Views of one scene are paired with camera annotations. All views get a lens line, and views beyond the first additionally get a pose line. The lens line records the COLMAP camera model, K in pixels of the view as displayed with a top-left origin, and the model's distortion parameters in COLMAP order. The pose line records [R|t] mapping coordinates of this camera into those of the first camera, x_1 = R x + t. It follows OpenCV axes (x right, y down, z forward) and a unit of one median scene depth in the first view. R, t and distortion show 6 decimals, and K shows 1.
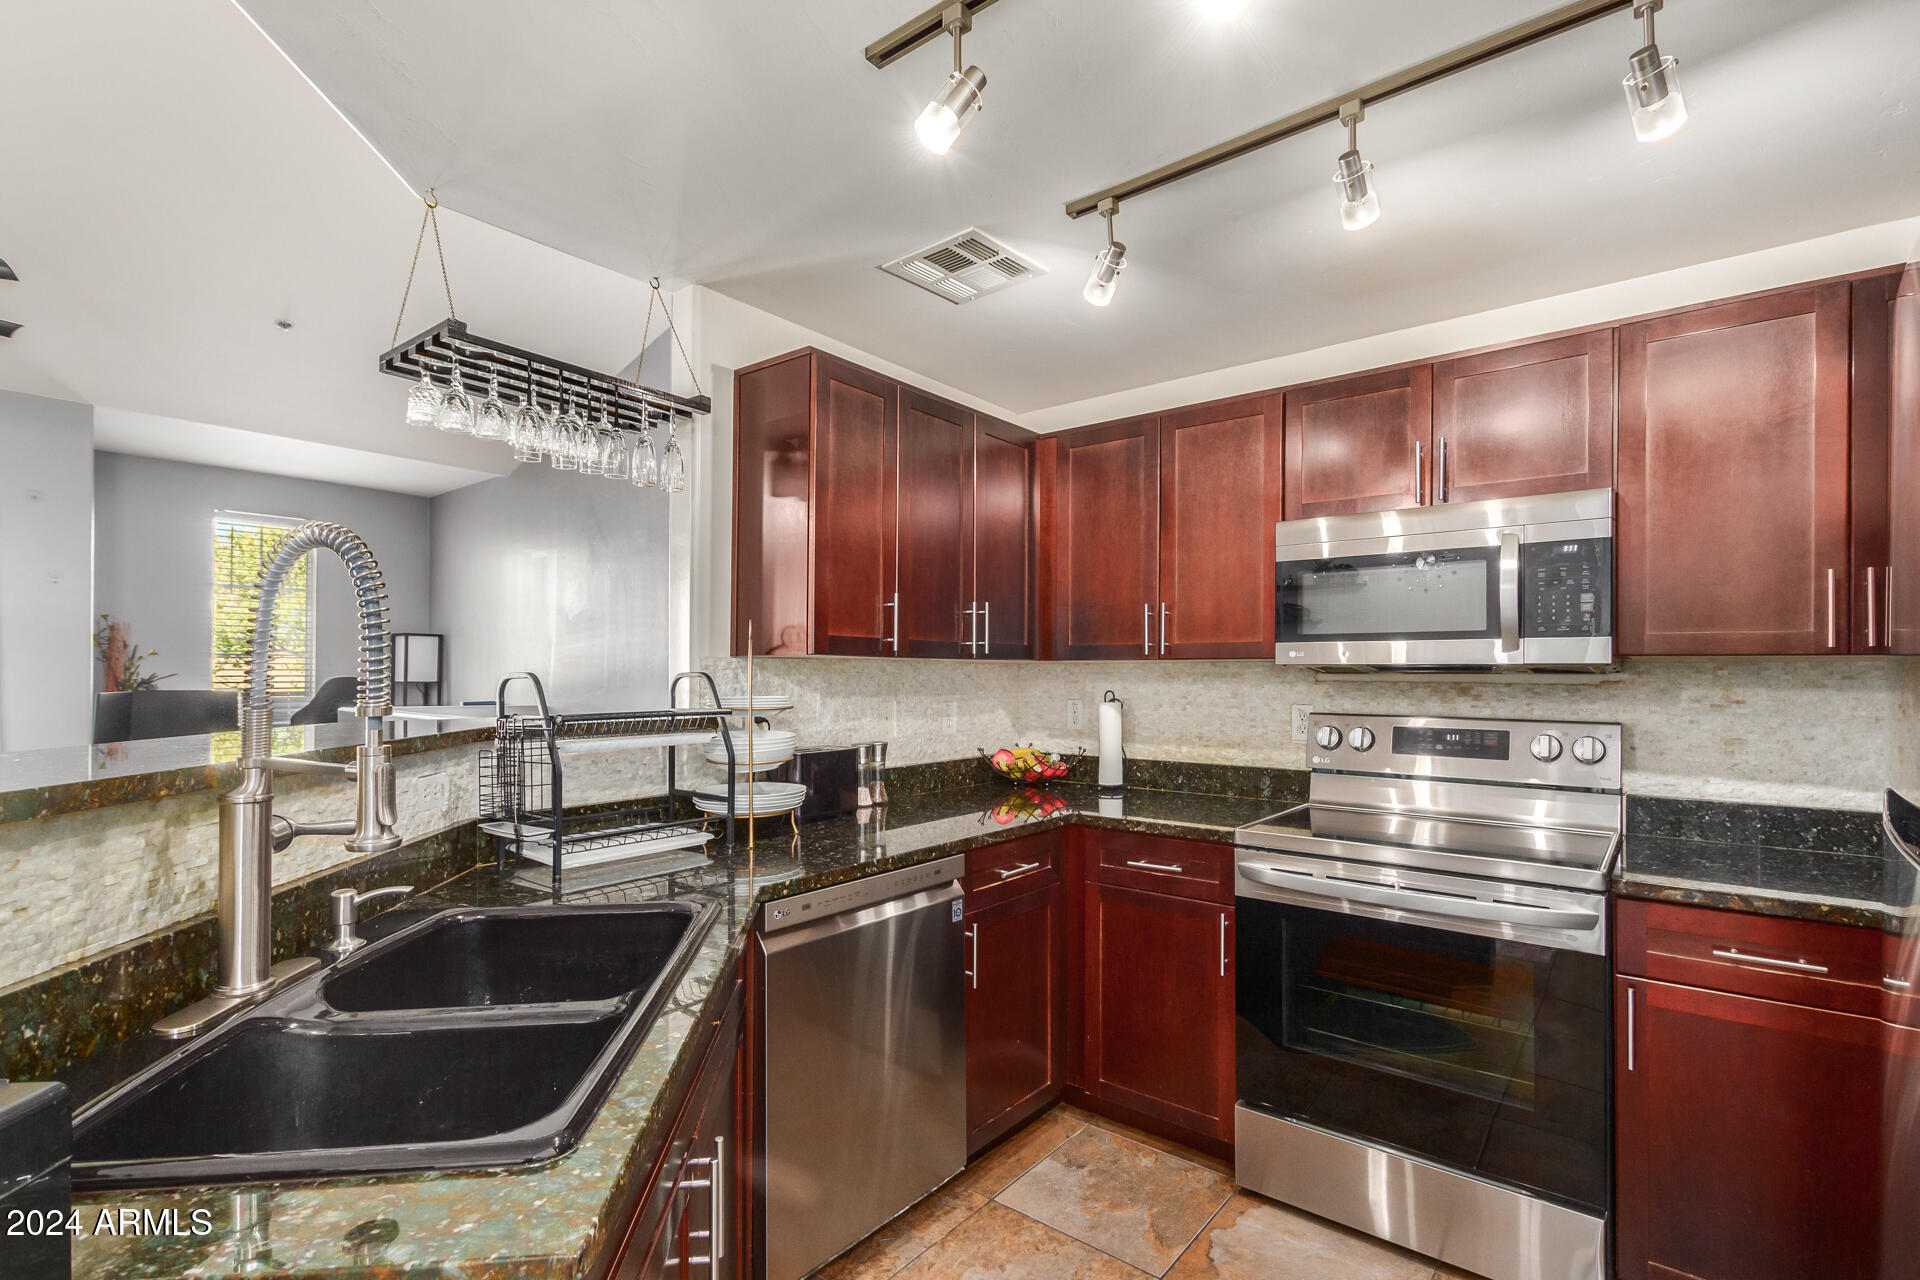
lens RADIAL K [[884.1, 0, 958.4], [0, 884.1, 673.0], [0, 0, 1]] dist [-0.002035, 0.000480]
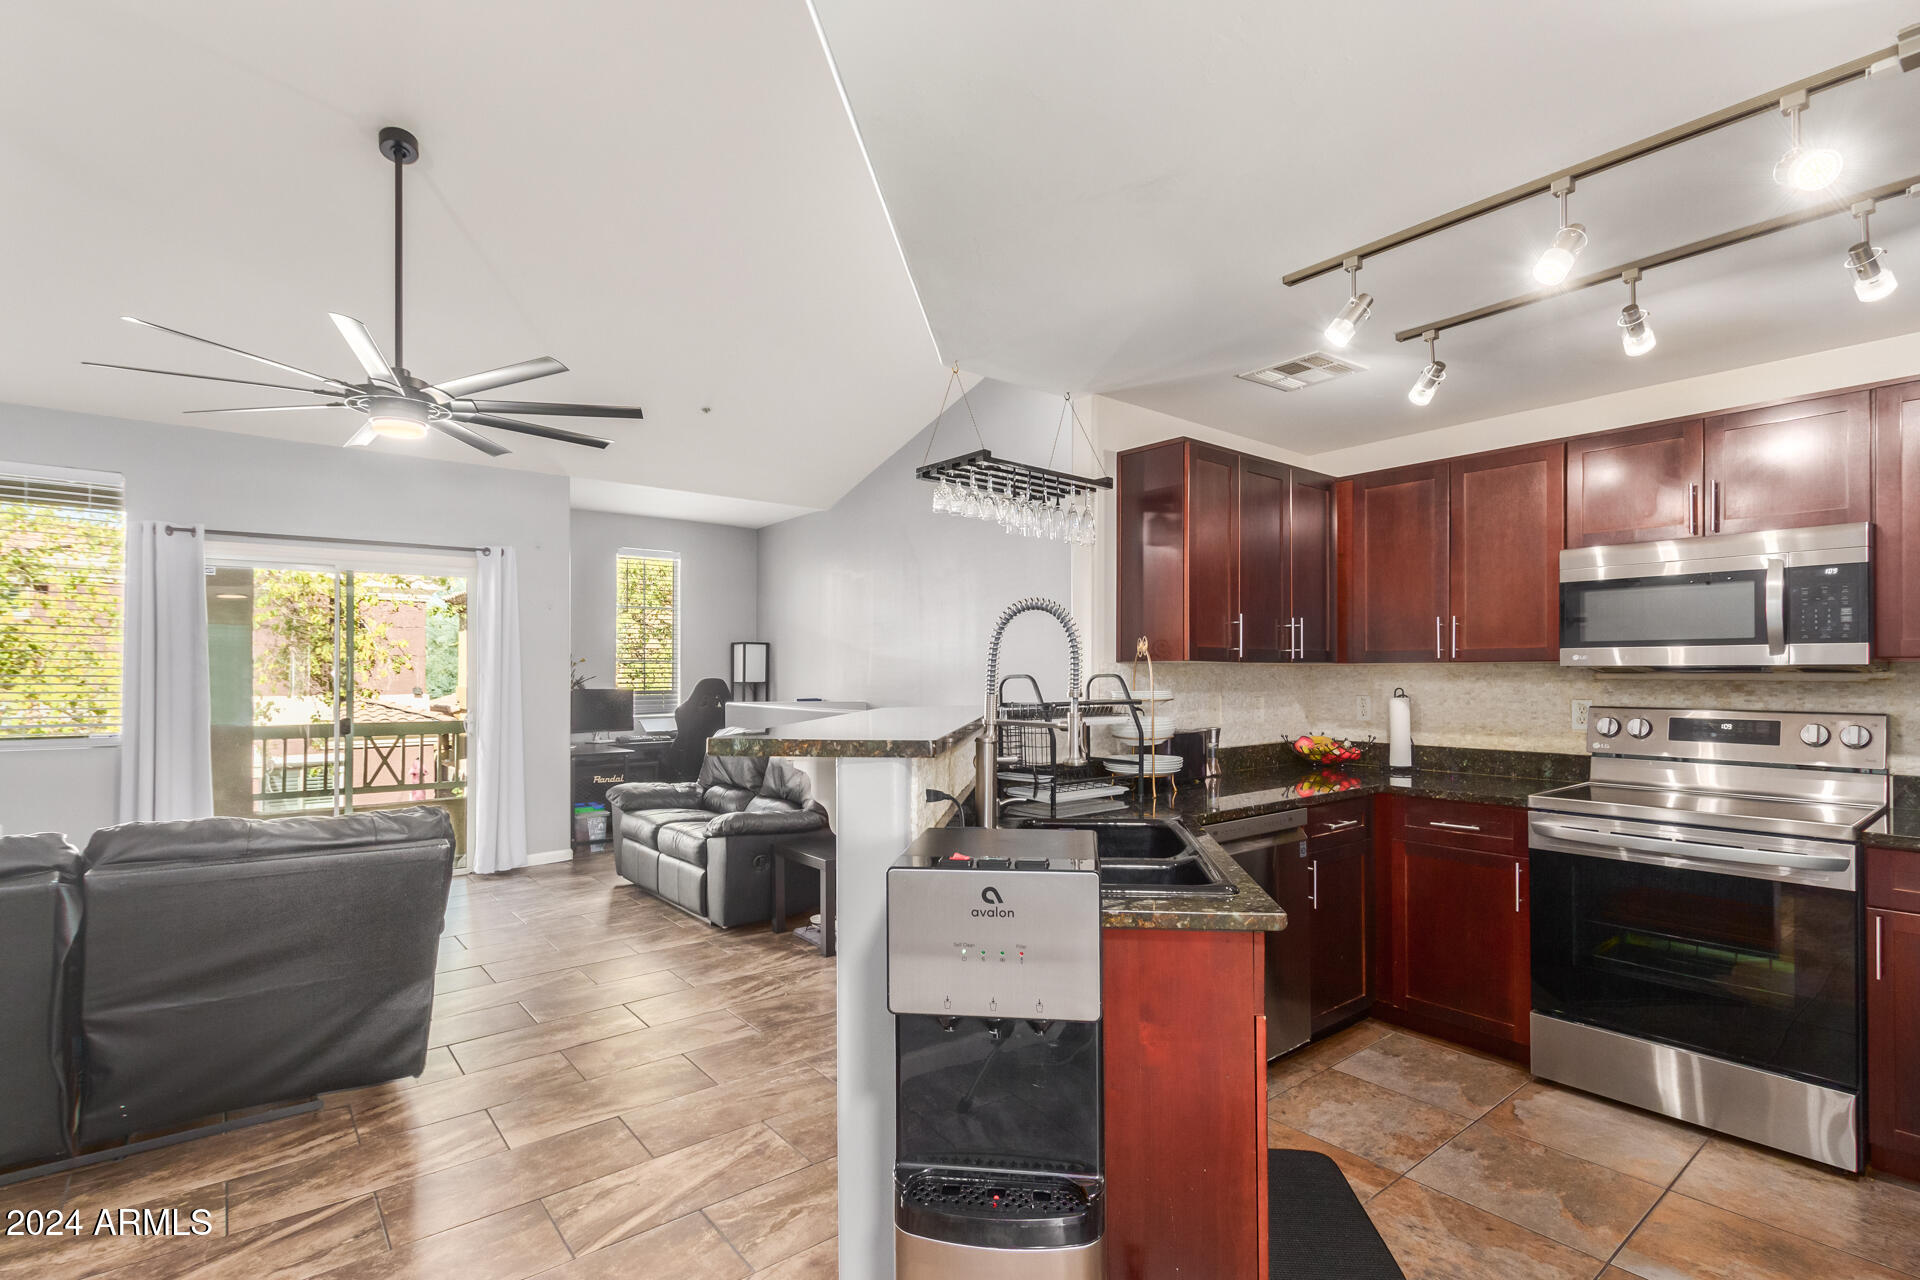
lens RADIAL K [[904.9, 0, 961.5], [0, 904.9, 669.4], [0, 0, 1]] dist [0.000650, -0.001729]
pose [[0.978367, -0.004346, -0.206831, -0.197574], [0.003546, 0.999985, -0.004241, -0.002665], [0.206847, 0.003416, 0.978367, -0.408106]]
